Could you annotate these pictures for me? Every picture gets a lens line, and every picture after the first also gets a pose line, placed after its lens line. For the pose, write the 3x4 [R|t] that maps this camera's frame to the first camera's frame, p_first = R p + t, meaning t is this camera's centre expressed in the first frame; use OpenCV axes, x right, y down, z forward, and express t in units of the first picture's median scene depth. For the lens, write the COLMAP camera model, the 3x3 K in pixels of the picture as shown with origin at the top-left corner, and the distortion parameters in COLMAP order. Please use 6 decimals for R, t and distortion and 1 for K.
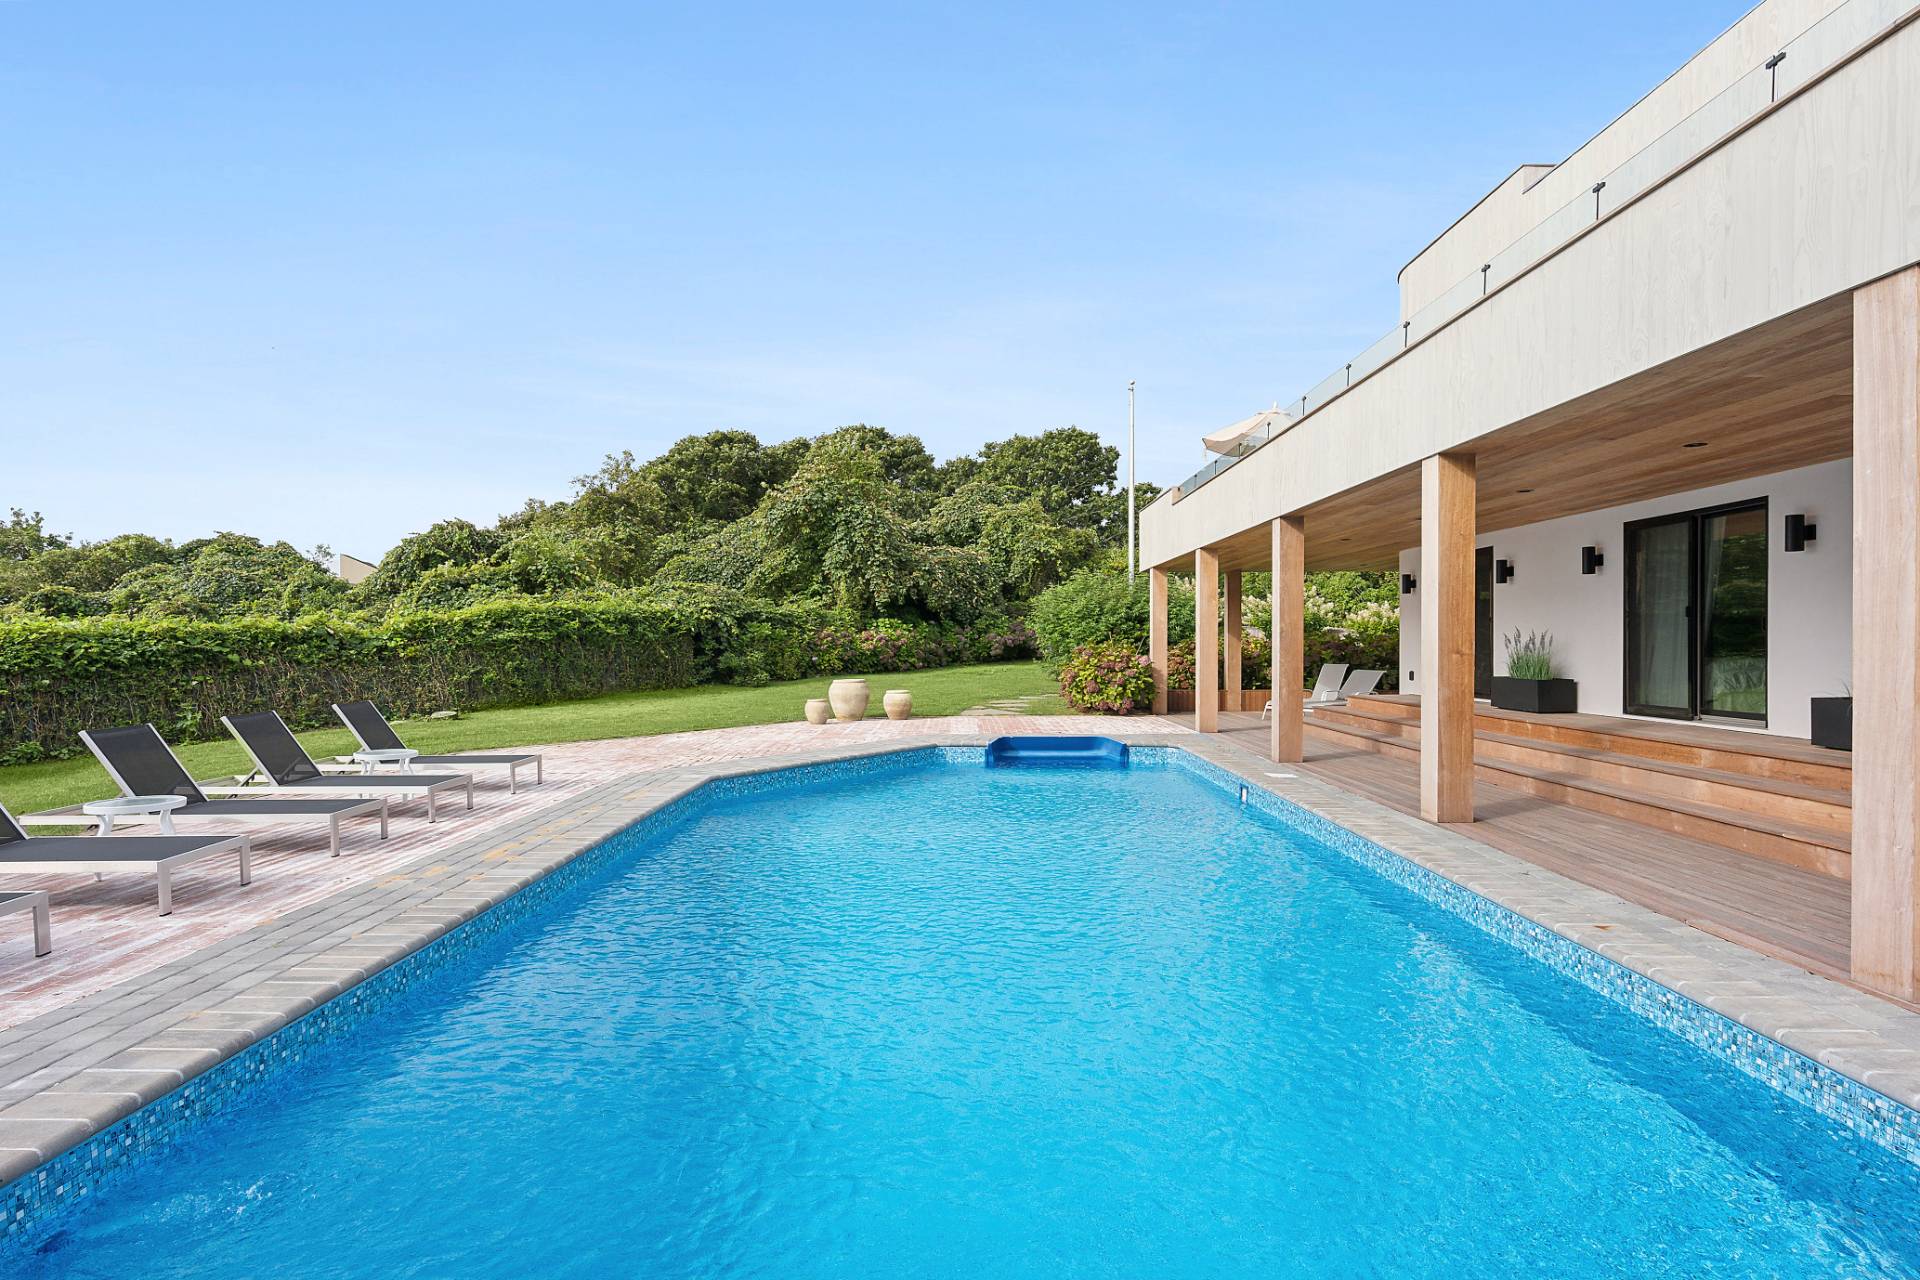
lens RADIAL K [[1020.8, 0, 954.5], [0, 1020.8, 678.4], [0, 0, 1]] dist [-0.001366, 0.009072]
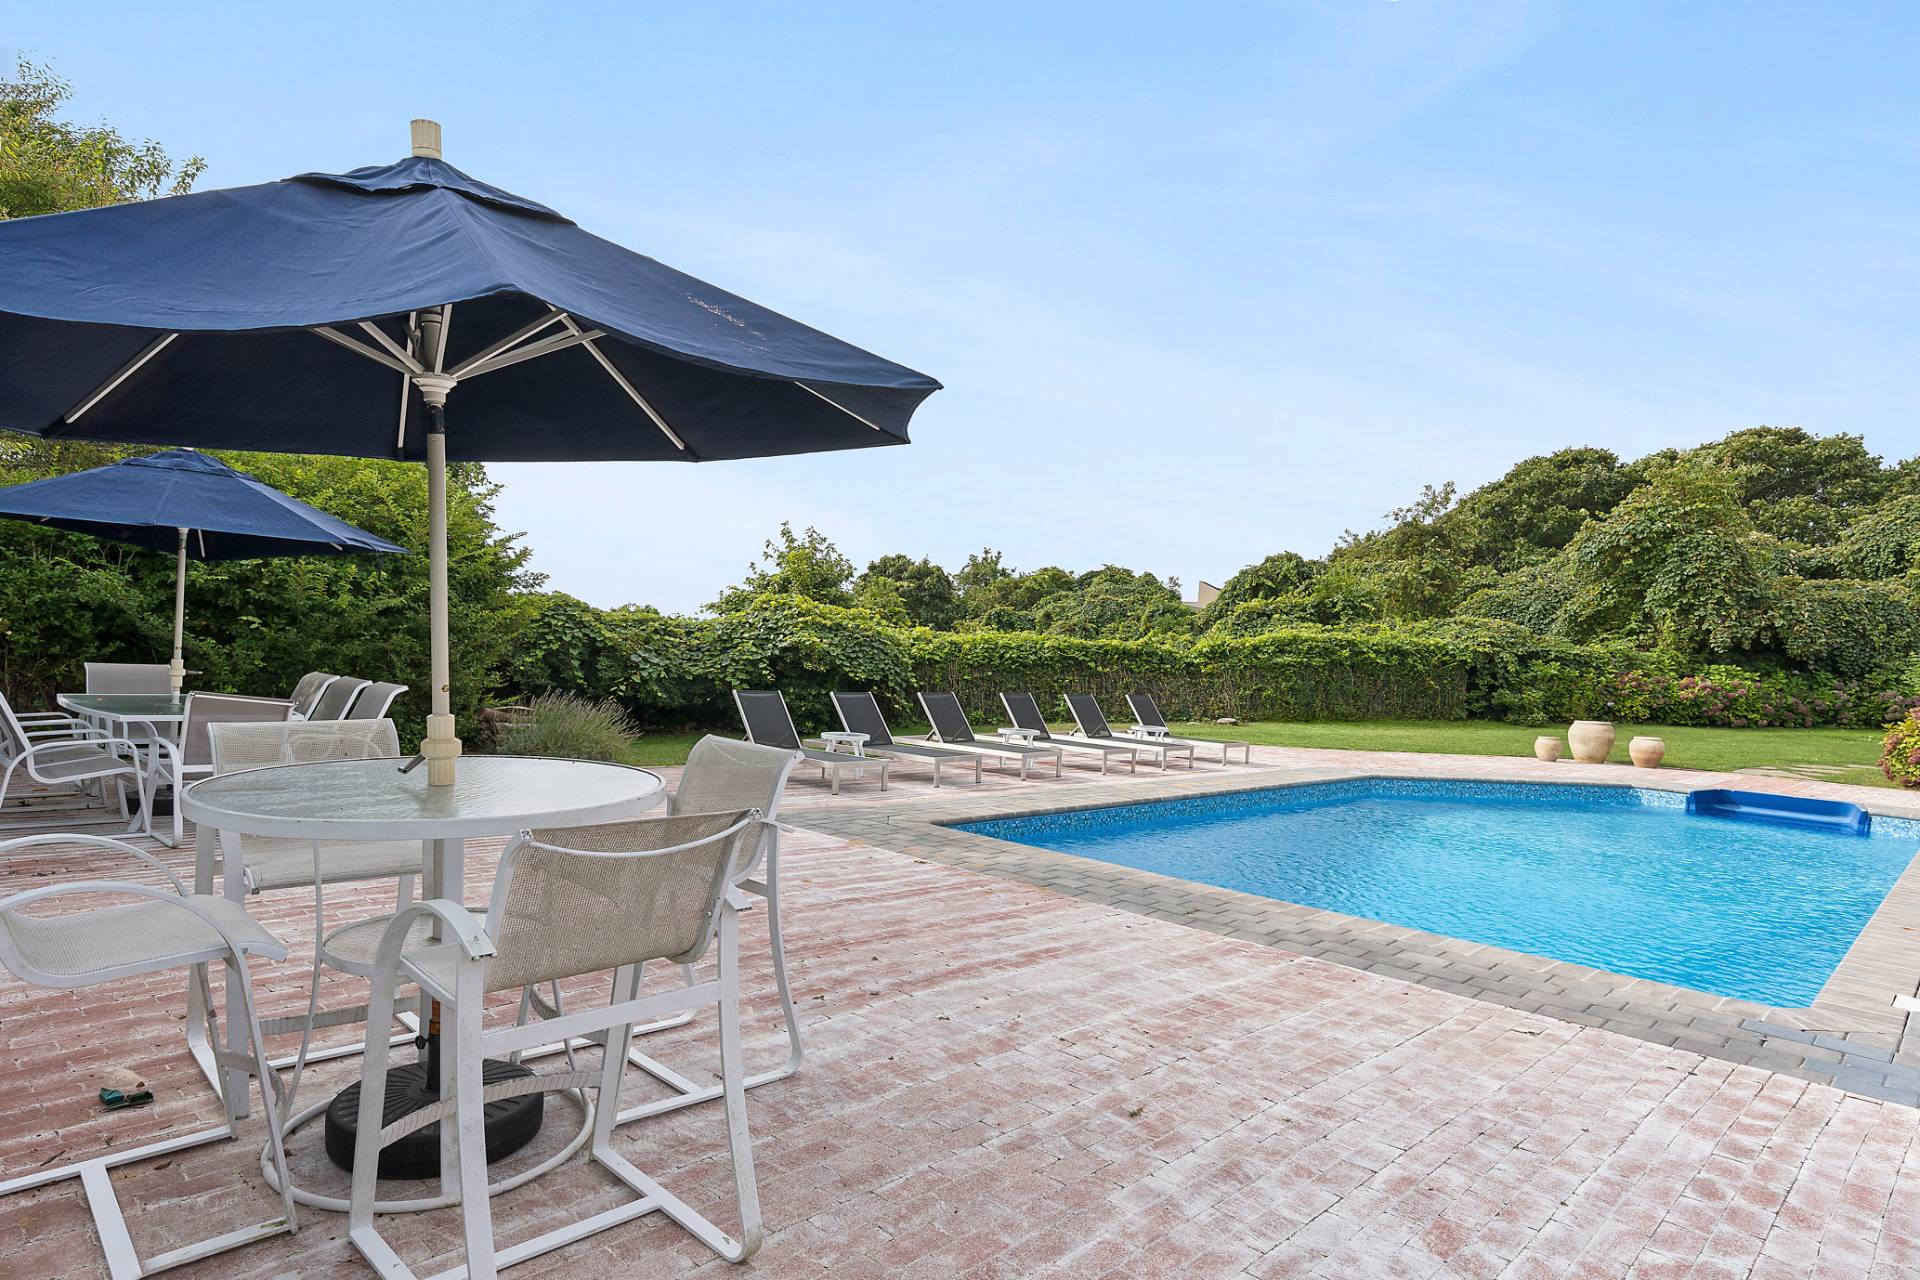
lens RADIAL K [[1080.0, 0, 960.0], [0, 1080.0, 640.0], [0, 0, 1]] dist [-0.000387, 0.000213]
pose [[0.726572, 0.039876, -0.685932, 0.090179], [-0.085266, 0.995830, -0.032427, 0.004722], [0.681779, 0.082047, 0.726943, -0.100914]]
